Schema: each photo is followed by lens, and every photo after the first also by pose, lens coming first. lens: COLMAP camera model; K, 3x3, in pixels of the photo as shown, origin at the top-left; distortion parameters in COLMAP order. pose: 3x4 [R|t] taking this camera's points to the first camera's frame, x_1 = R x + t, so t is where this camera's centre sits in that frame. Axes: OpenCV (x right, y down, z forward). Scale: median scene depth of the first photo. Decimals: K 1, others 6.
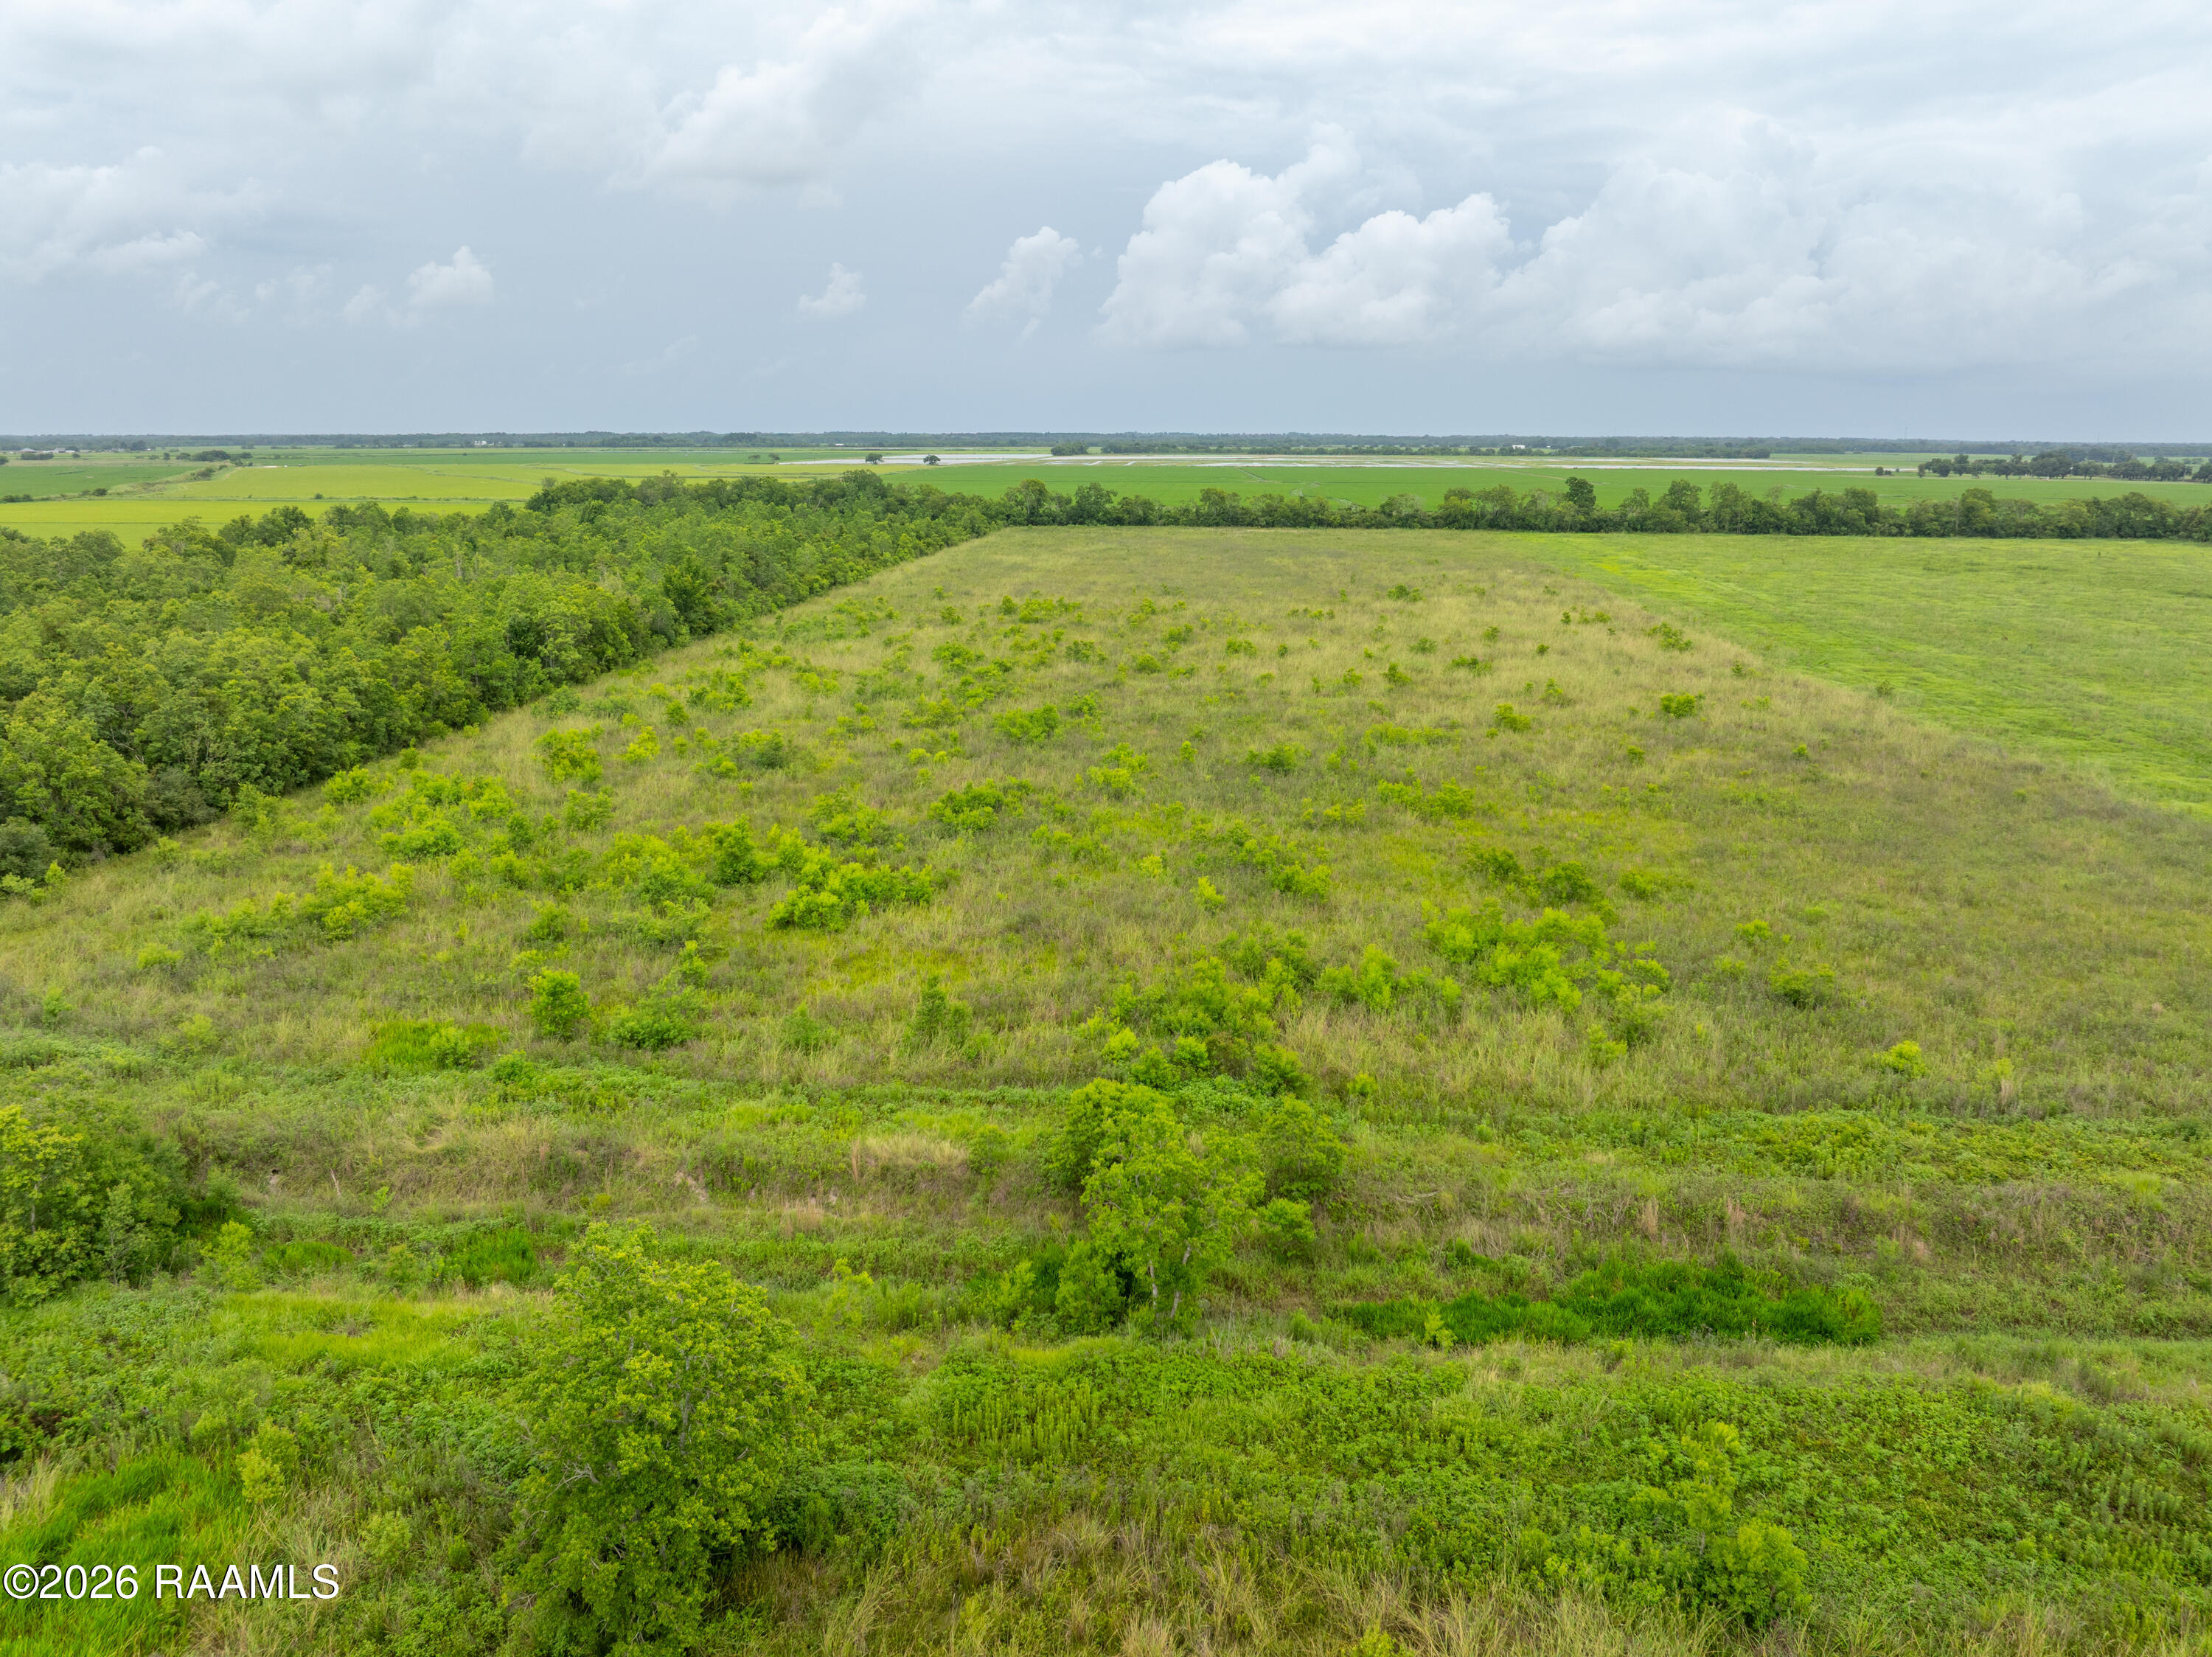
lens RADIAL K [[1572.8, 0, 1112.8], [0, 1572.8, 840.3], [0, 0, 1]] dist [-0.047605, 0.013211]
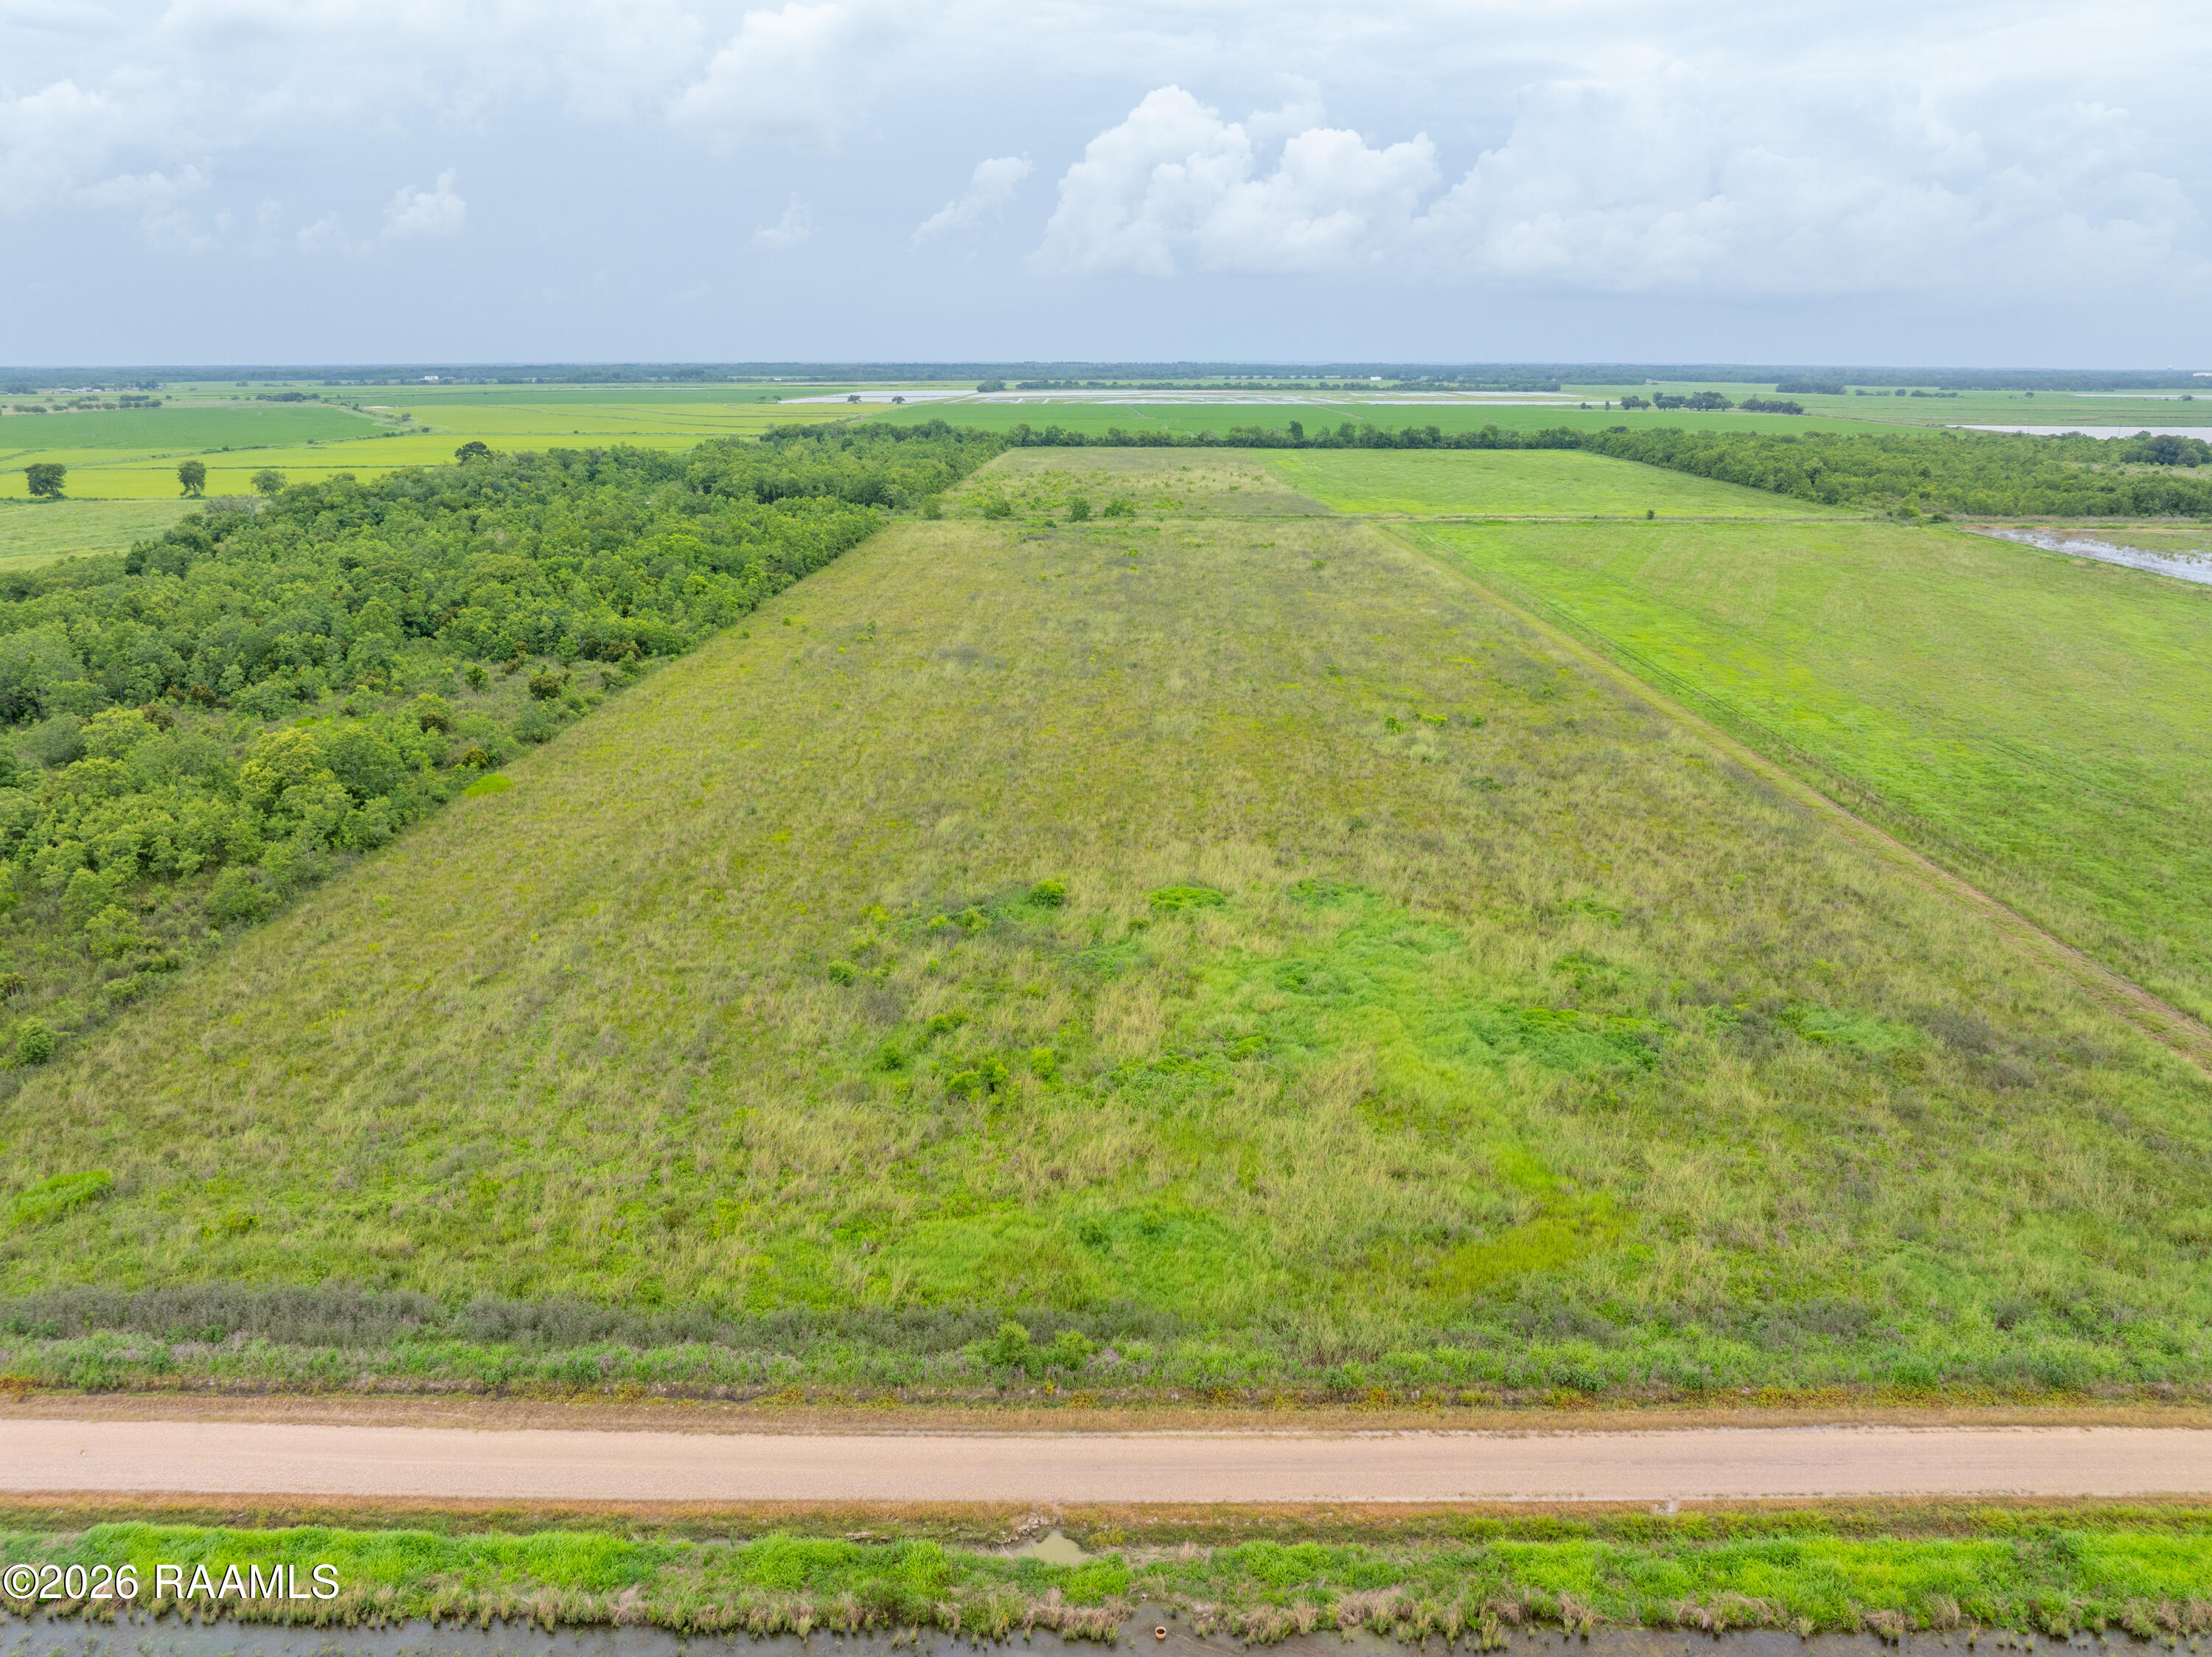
lens RADIAL K [[1572.8, 0, 1121.1], [0, 1572.8, 805.8], [0, 0, 1]] dist [-0.047605, 0.013211]
pose [[0.998672, -0.015350, 0.049181, -0.033225], [0.014098, 0.999570, 0.025703, 0.207434], [-0.049555, -0.024975, 0.998459, -1.013723]]
